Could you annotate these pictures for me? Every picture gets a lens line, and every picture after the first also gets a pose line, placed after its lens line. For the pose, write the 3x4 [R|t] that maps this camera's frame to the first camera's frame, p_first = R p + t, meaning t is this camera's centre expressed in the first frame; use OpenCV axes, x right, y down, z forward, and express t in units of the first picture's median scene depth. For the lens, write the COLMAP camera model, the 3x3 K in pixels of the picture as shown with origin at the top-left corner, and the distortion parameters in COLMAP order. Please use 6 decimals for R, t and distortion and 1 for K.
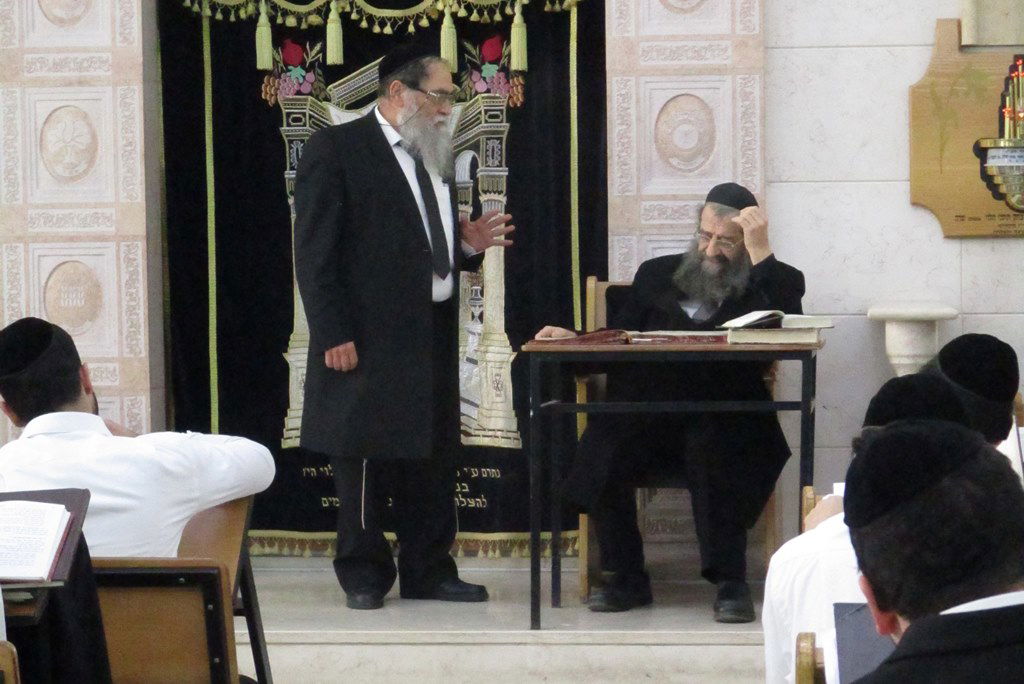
lens RADIAL K [[2933.3, 0, 512.5], [0, 2933.3, 579.7], [0, 0, 1]] dist [0.063725, -0.866518]
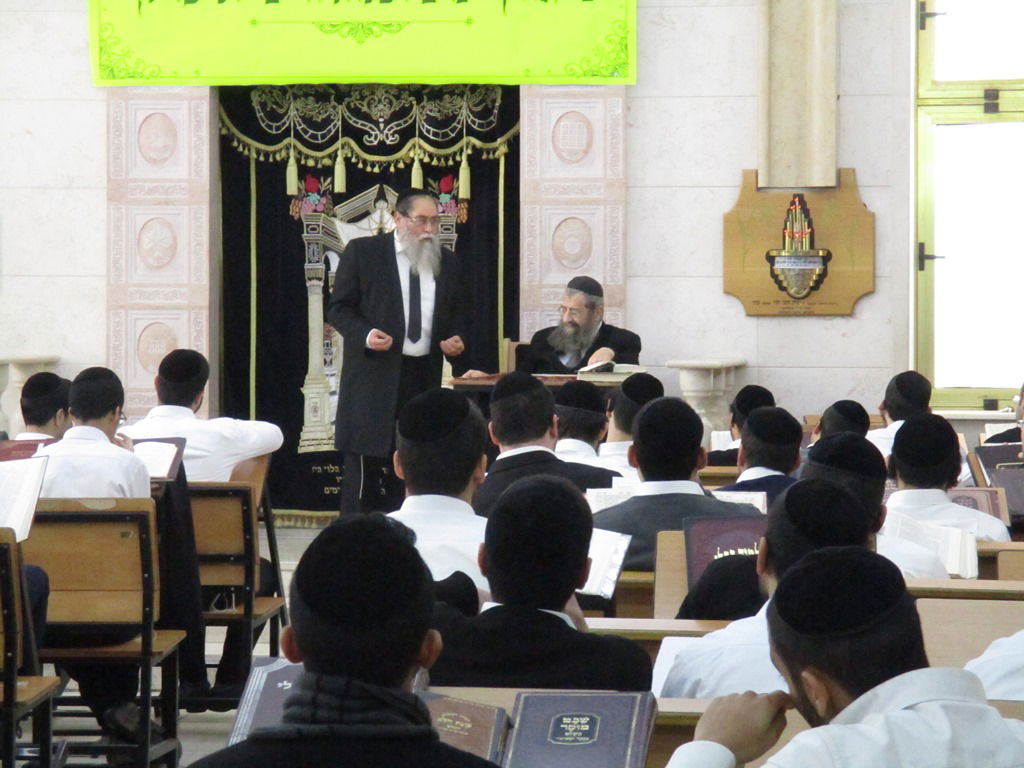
lens RADIAL K [[3729.7, 0, 512.0], [0, 3729.7, 384.0], [0, 0, 1]] dist [0.343346, 0.931758]
pose [[0.999302, 0.014693, -0.034334, 0.092182], [-0.017804, 0.995587, -0.092136, 0.091662], [0.032829, 0.092683, 0.995154, -0.857977]]
